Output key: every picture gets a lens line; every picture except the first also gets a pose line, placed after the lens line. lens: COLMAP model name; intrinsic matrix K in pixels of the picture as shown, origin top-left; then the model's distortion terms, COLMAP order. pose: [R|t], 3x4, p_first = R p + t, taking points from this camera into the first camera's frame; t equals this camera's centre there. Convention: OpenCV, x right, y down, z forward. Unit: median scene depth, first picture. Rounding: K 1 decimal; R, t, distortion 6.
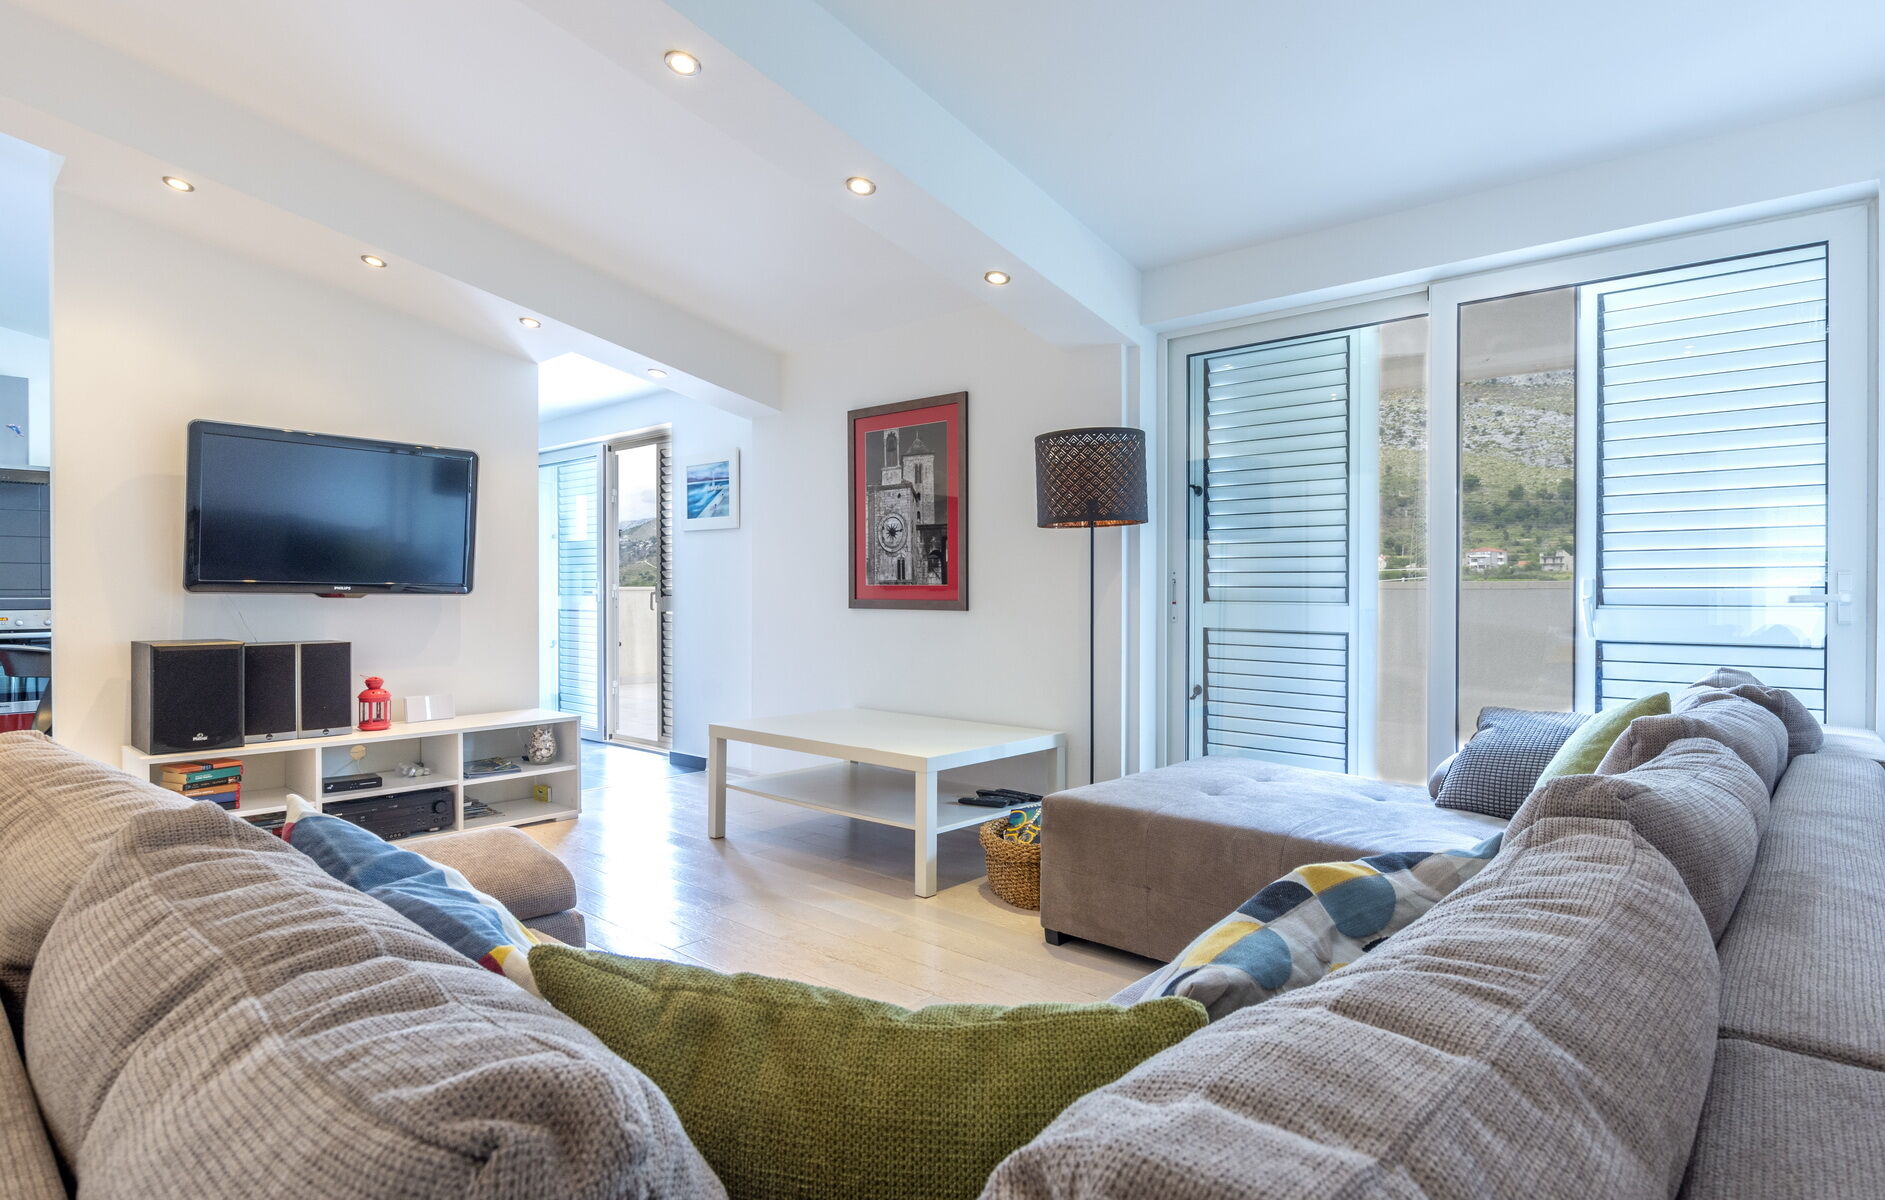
lens RADIAL K [[1023.1, 0, 939.4], [0, 1023.1, 595.5], [0, 0, 1]] dist [-0.001105, -0.000062]
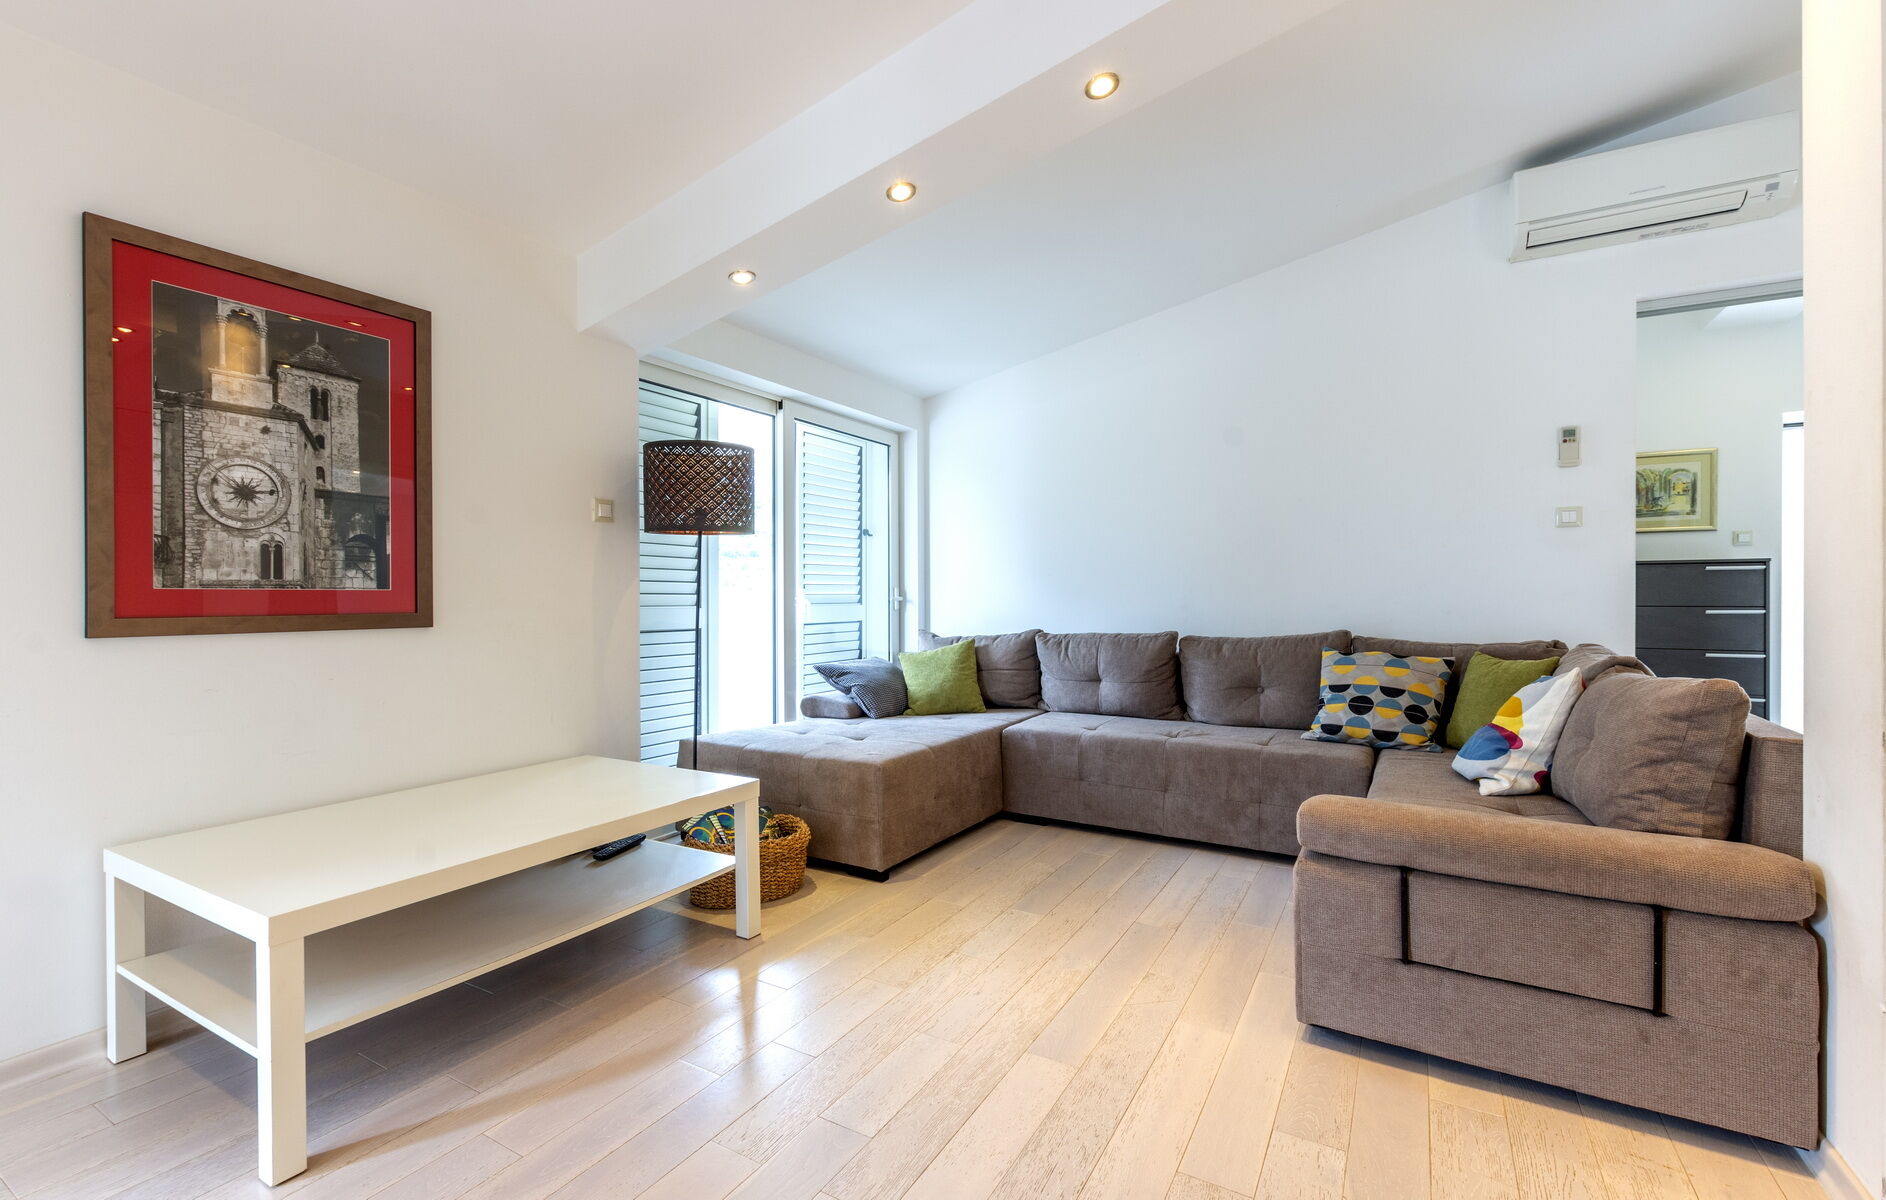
lens RADIAL K [[811.5, 0, 938.1], [0, 811.5, 596.6], [0, 0, 1]] dist [0.009820, -0.004596]
pose [[-0.215882, 0.000692, 0.976419, -0.564786], [0.015609, 0.999874, 0.002742, -0.001625], [-0.976295, 0.015833, -0.215865, 0.749555]]
